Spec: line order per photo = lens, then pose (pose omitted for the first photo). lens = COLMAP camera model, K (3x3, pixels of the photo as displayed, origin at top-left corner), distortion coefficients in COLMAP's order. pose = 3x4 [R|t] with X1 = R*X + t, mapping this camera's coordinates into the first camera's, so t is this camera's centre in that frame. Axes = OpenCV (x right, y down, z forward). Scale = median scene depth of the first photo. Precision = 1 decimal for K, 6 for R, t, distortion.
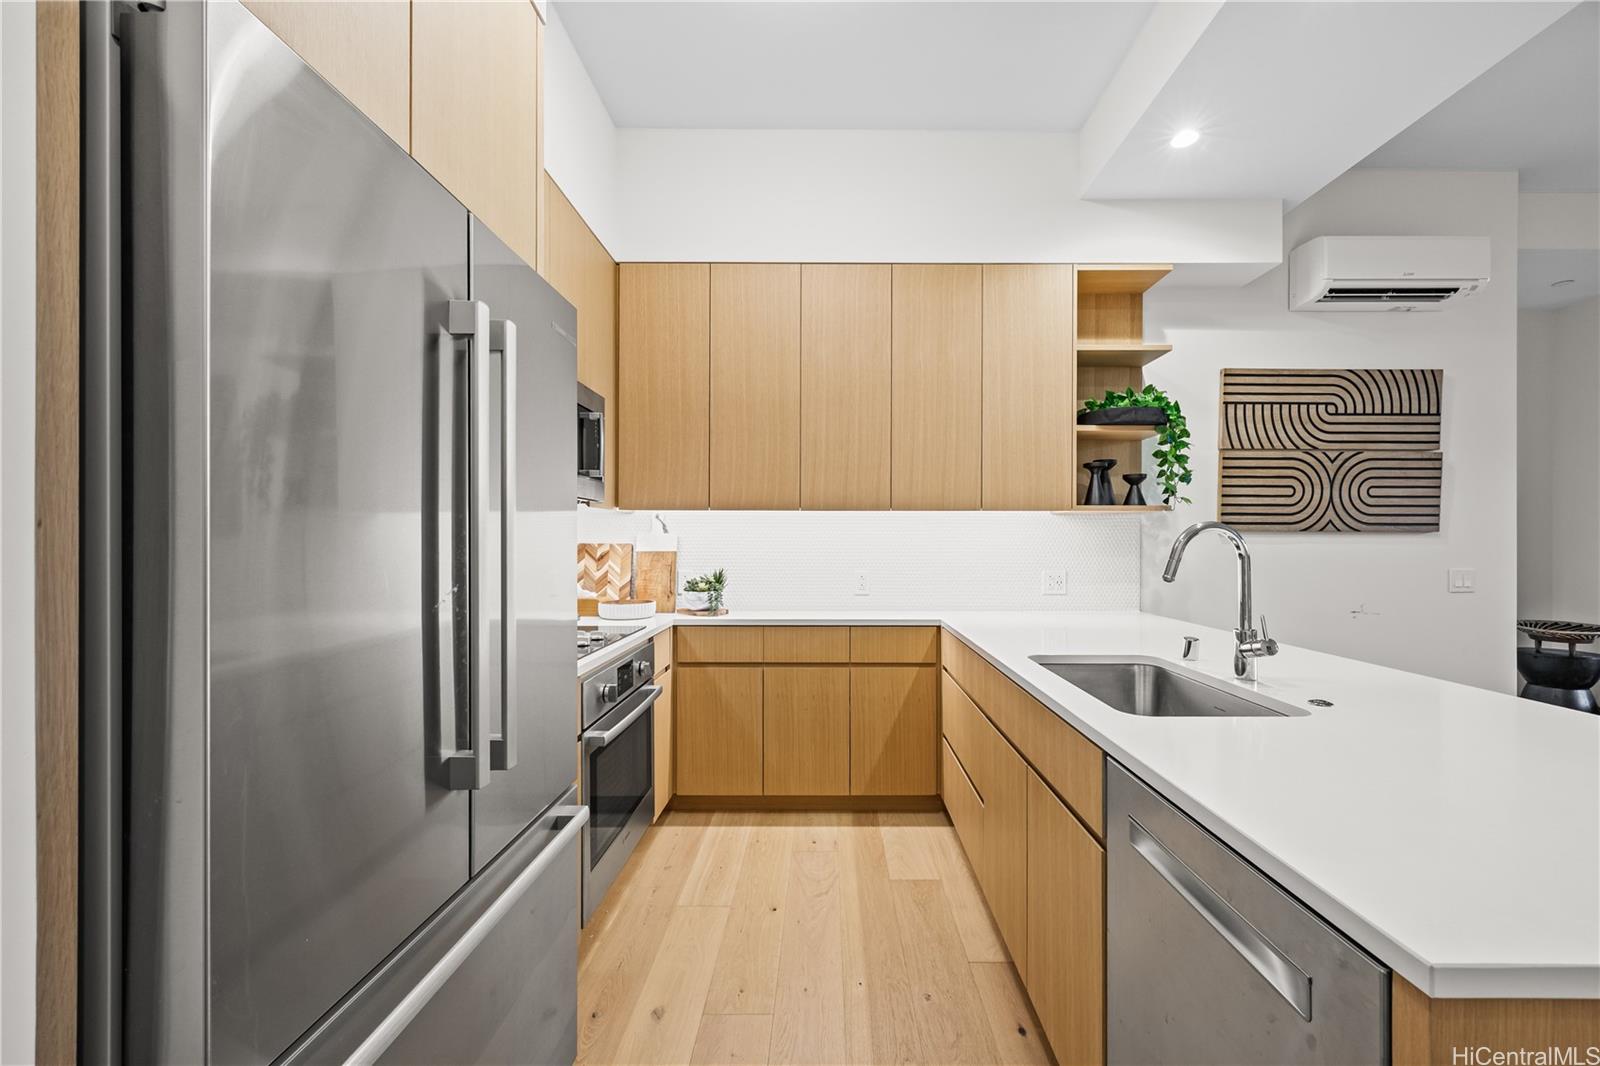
lens RADIAL K [[619.0, 0, 826.1], [0, 619.0, 541.4], [0, 0, 1]] dist [0.000000, 0.000429]
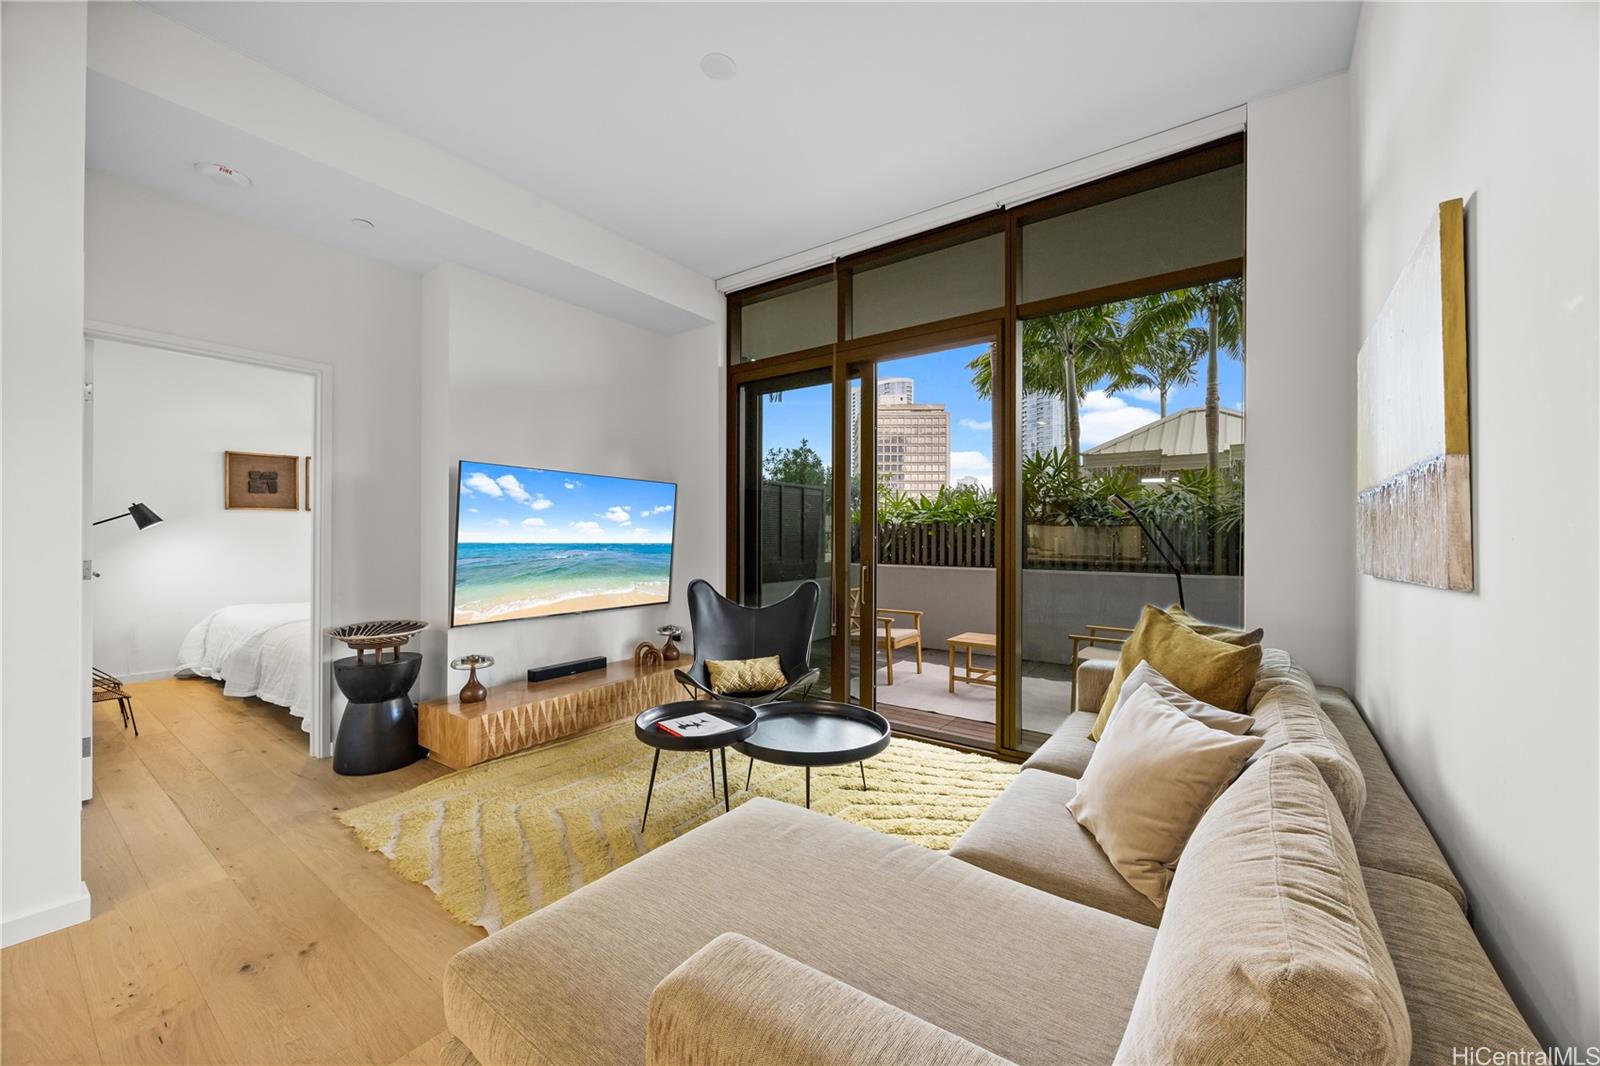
lens RADIAL K [[619.0, 0, 795.9], [0, 619.0, 532.9], [0, 0, 1]] dist [0.000000, 0.000429]
pose [[0.588343, 0.008511, 0.808567, 1.045539], [-0.004604, 0.999964, -0.007176, 0.009339], [-0.808598, 0.000500, 0.588361, 0.038053]]
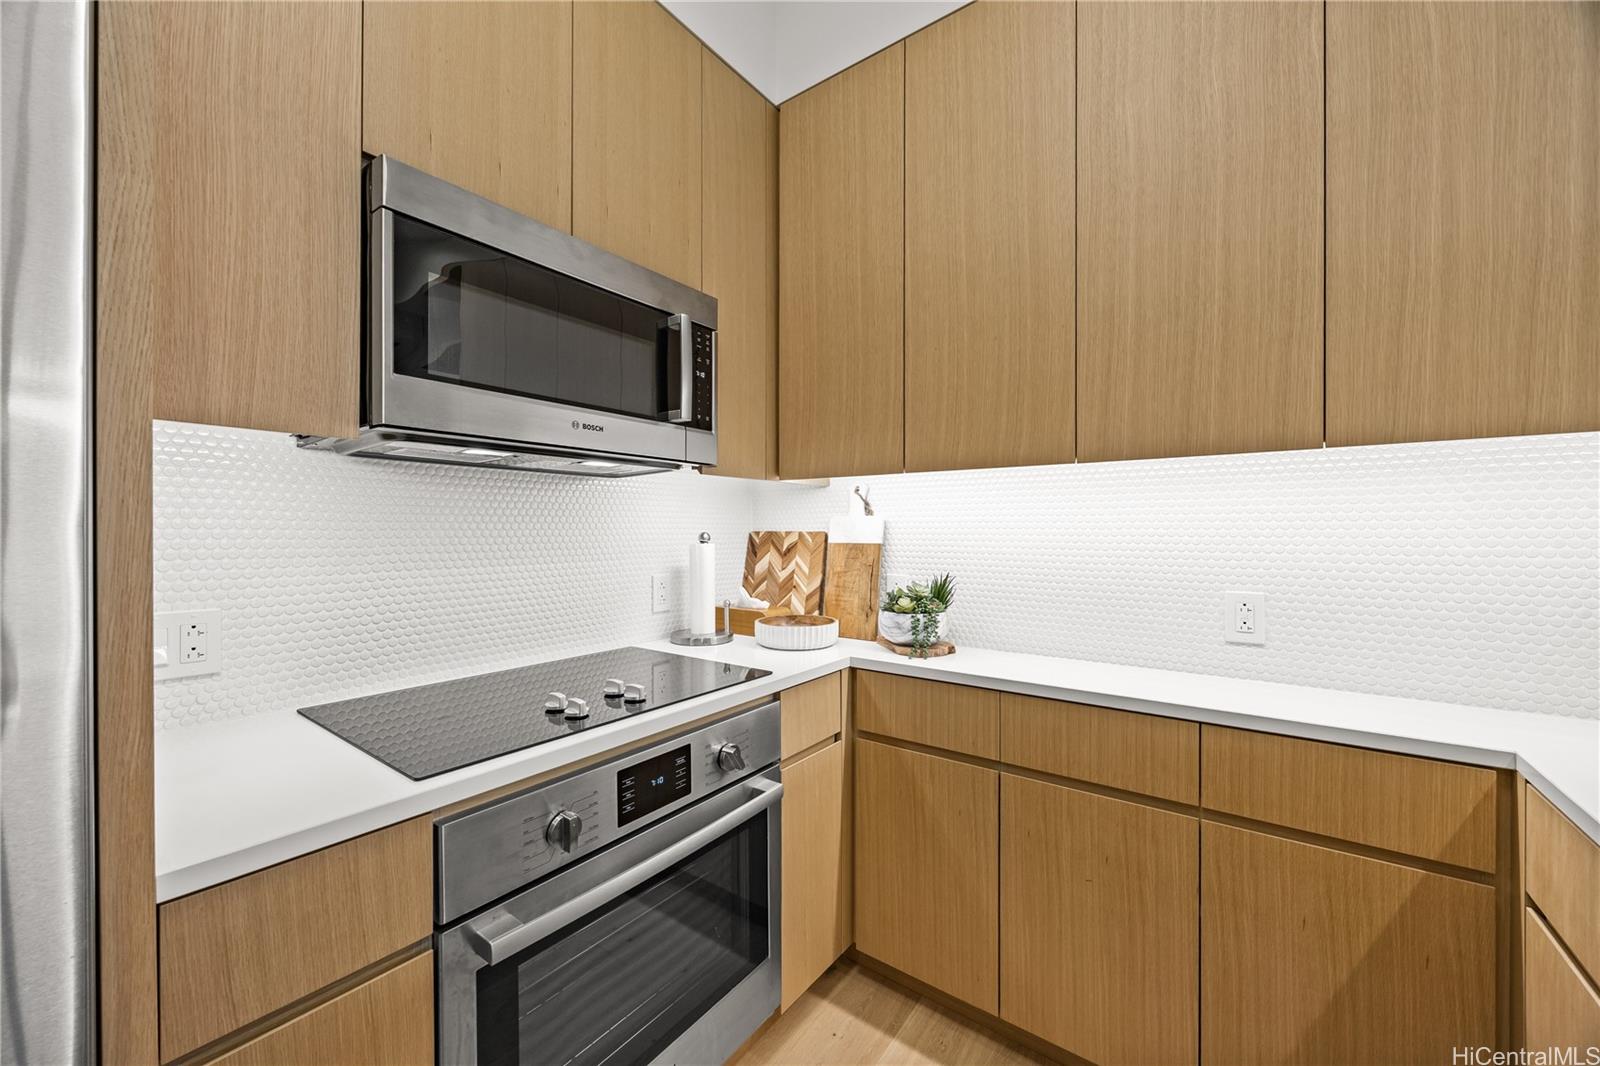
lens RADIAL K [[619.0, 0, 795.4], [0, 619.0, 529.9], [0, 0, 1]] dist [0.000000, 0.000429]
pose [[0.793219, -0.002045, -0.608933, 0.076117], [0.001889, 0.999998, -0.000897, 0.002432], [0.608934, -0.000439, 0.793221, 0.472631]]
